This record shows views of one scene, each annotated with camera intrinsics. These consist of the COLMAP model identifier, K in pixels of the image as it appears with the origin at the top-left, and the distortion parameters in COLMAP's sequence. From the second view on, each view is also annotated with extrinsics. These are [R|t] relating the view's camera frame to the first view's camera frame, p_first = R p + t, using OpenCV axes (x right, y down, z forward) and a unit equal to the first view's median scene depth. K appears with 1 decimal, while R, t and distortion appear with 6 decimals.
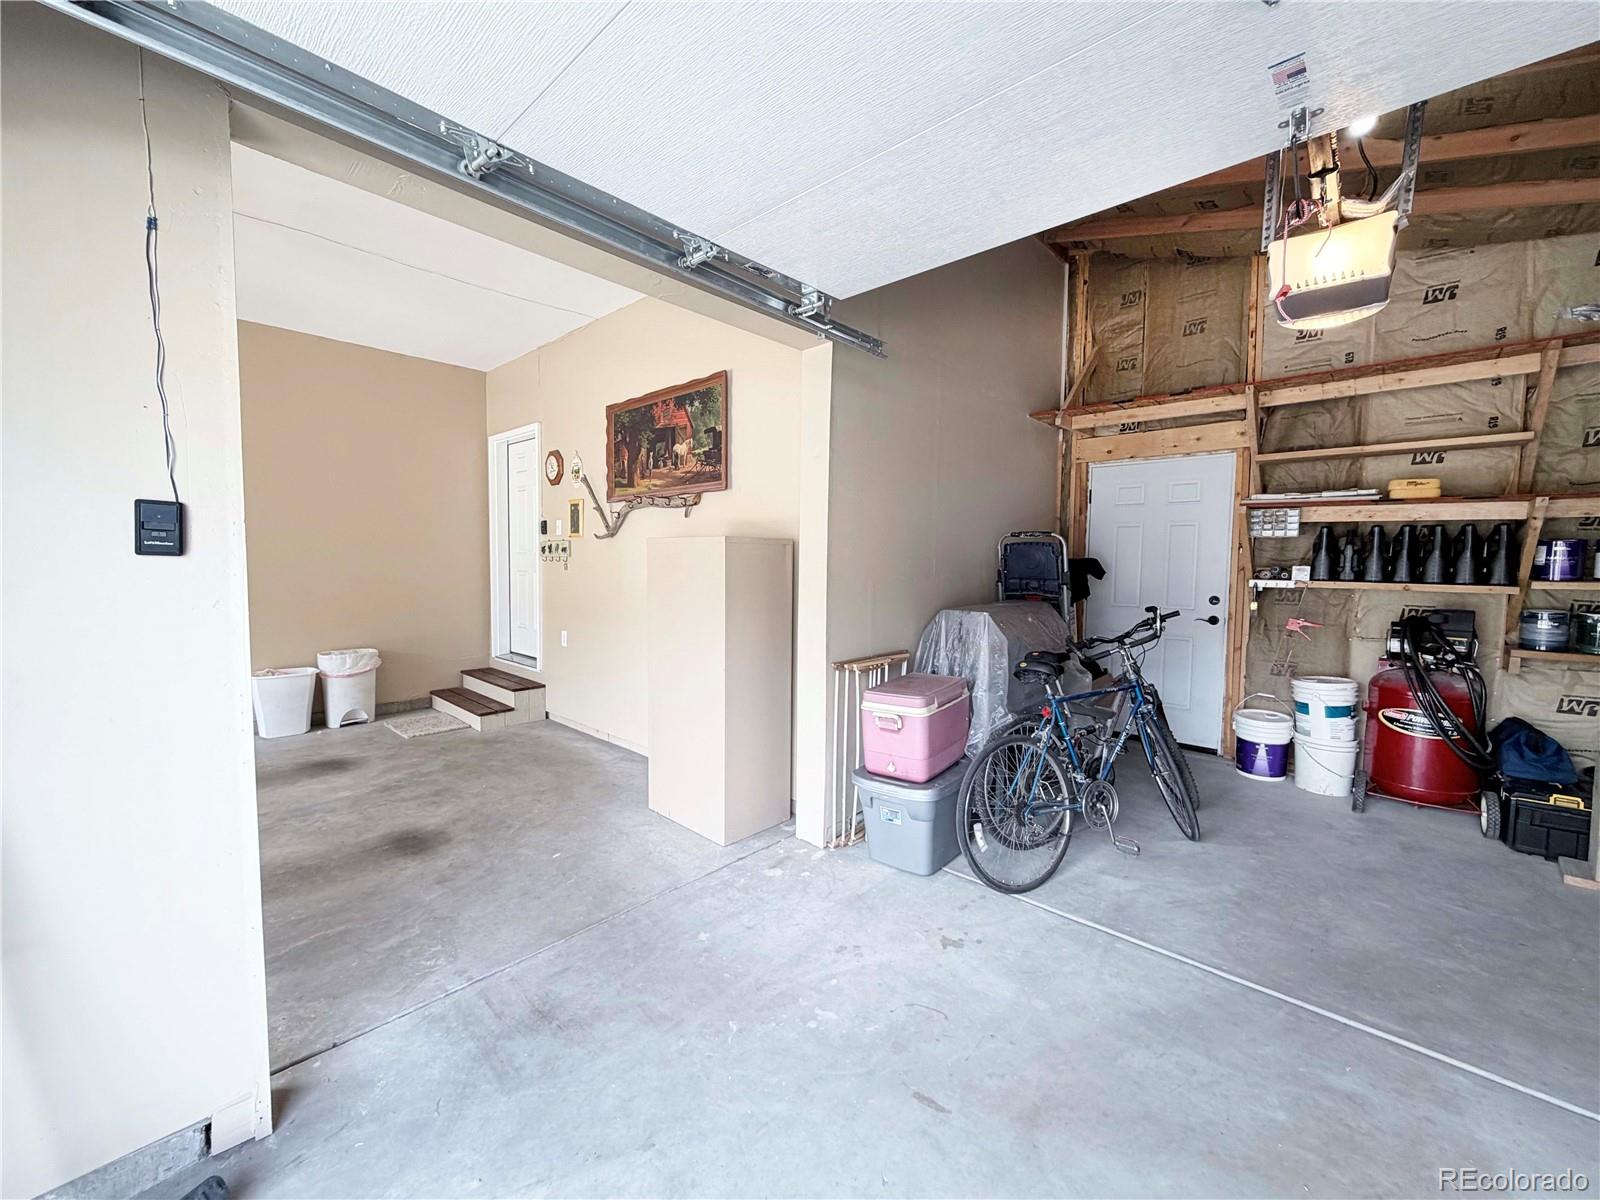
lens RADIAL K [[638.3, 0, 799.7], [0, 638.3, 601.7], [0, 0, 1]] dist [-0.001904, 0.000206]
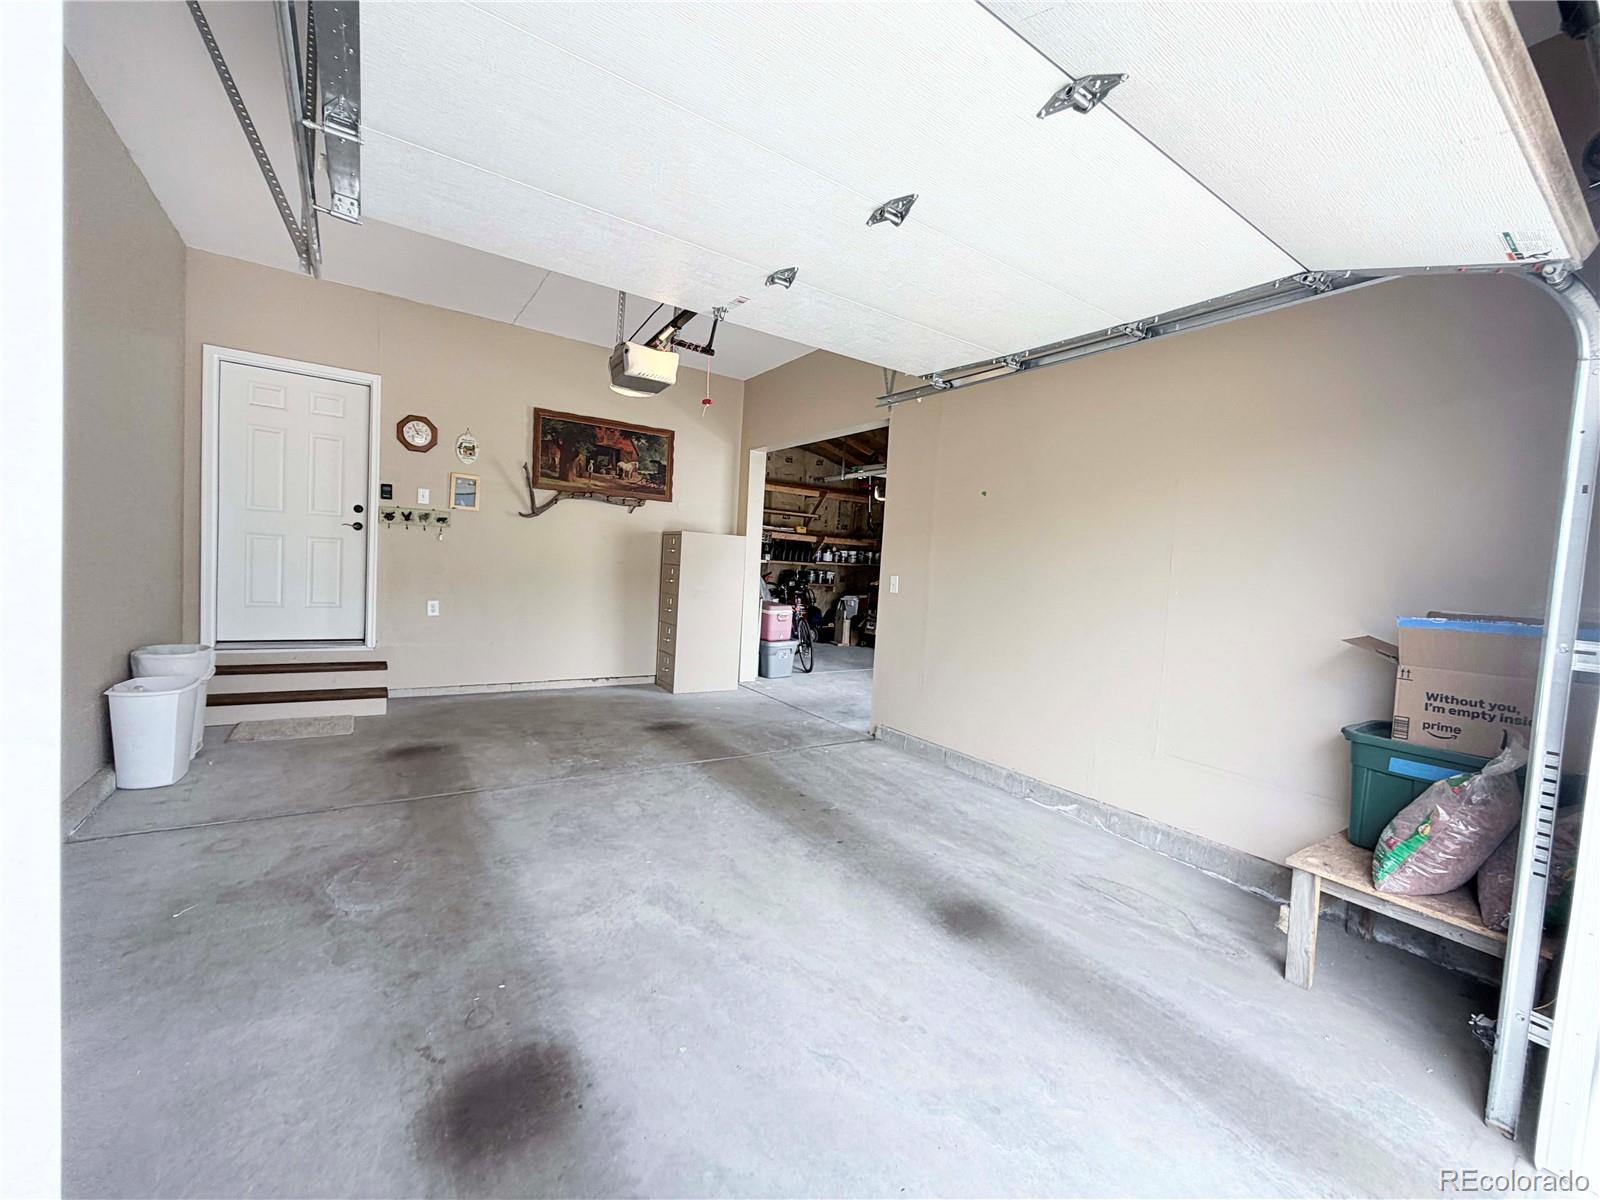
lens RADIAL K [[638.3, 0, 797.9], [0, 638.3, 597.6], [0, 0, 1]] dist [-0.001904, 0.000206]
pose [[0.222023, -0.045918, 0.973960, -1.701104], [0.013076, 0.998941, 0.044115, 0.005925], [-0.974954, 0.002941, 0.222389, 0.307132]]
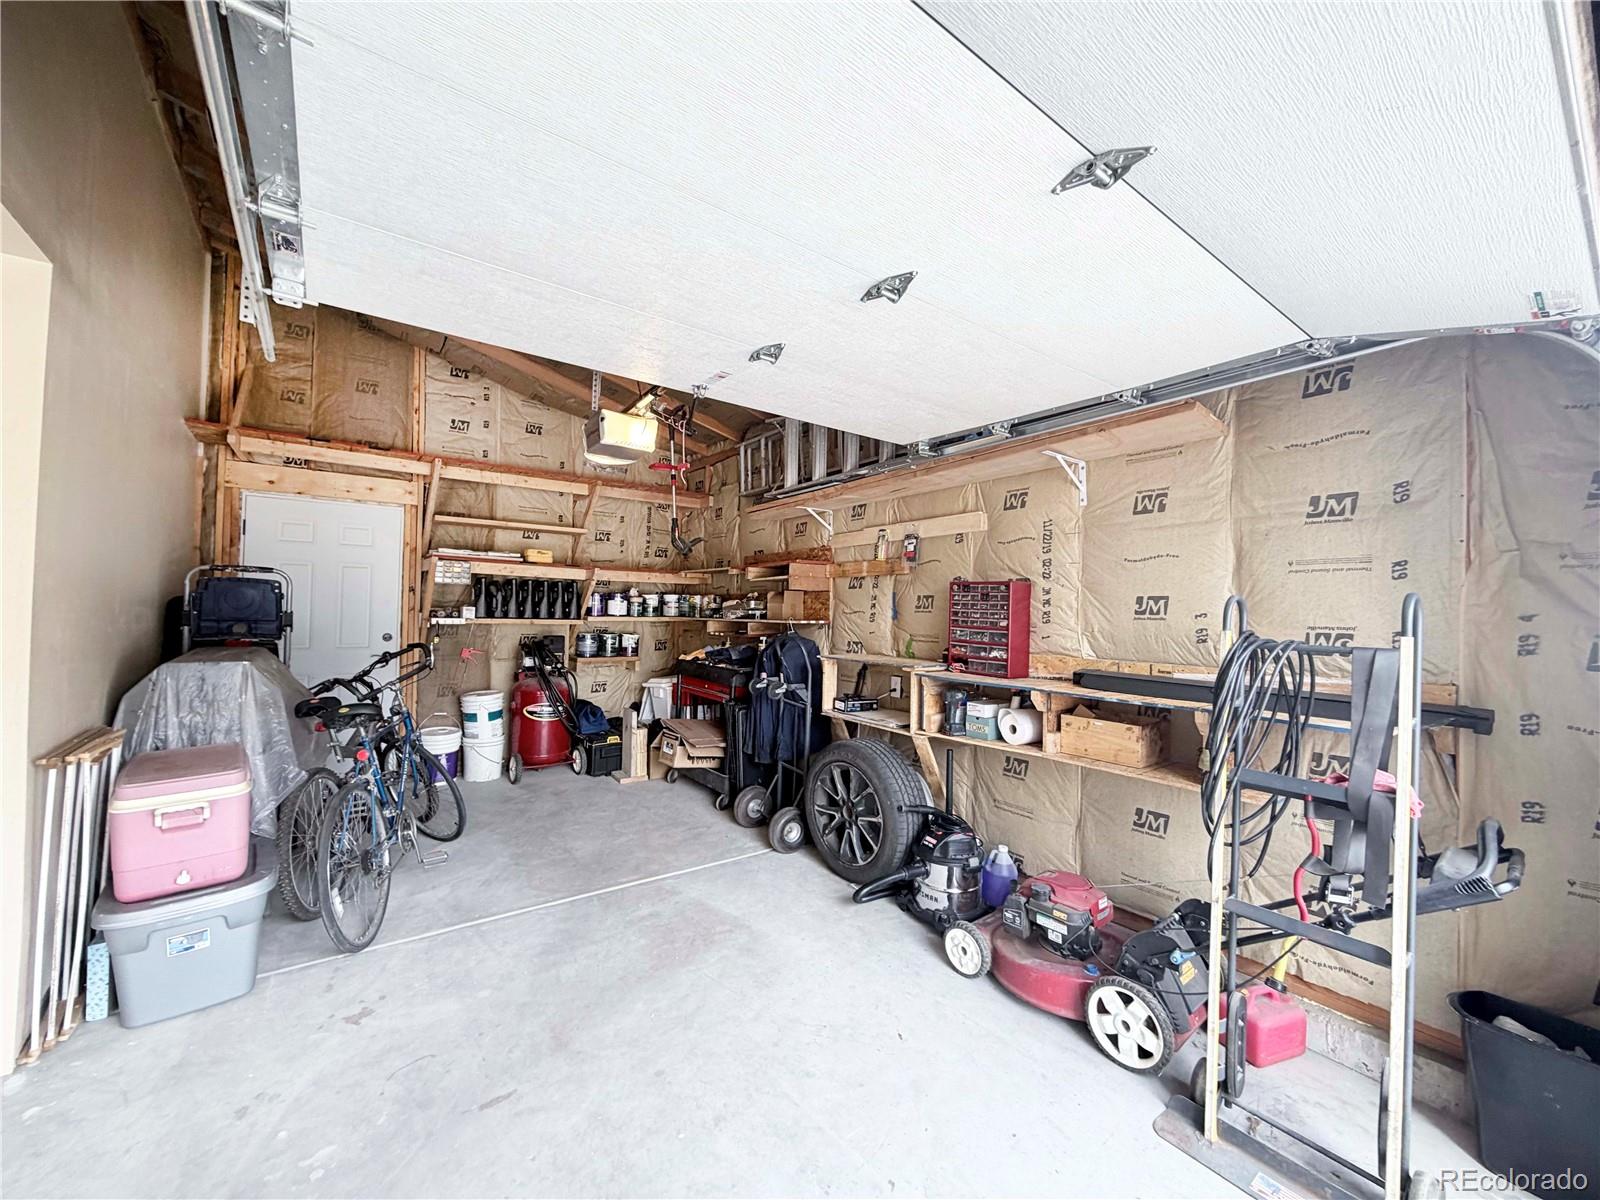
lens RADIAL K [[638.3, 0, 799.8], [0, 638.3, 598.4], [0, 0, 1]] dist [-0.001904, 0.000206]
pose [[0.178566, 0.014935, 0.983815, -0.359550], [0.045586, 0.998686, -0.023435, -0.012271], [-0.982871, 0.049033, 0.177651, 0.113620]]
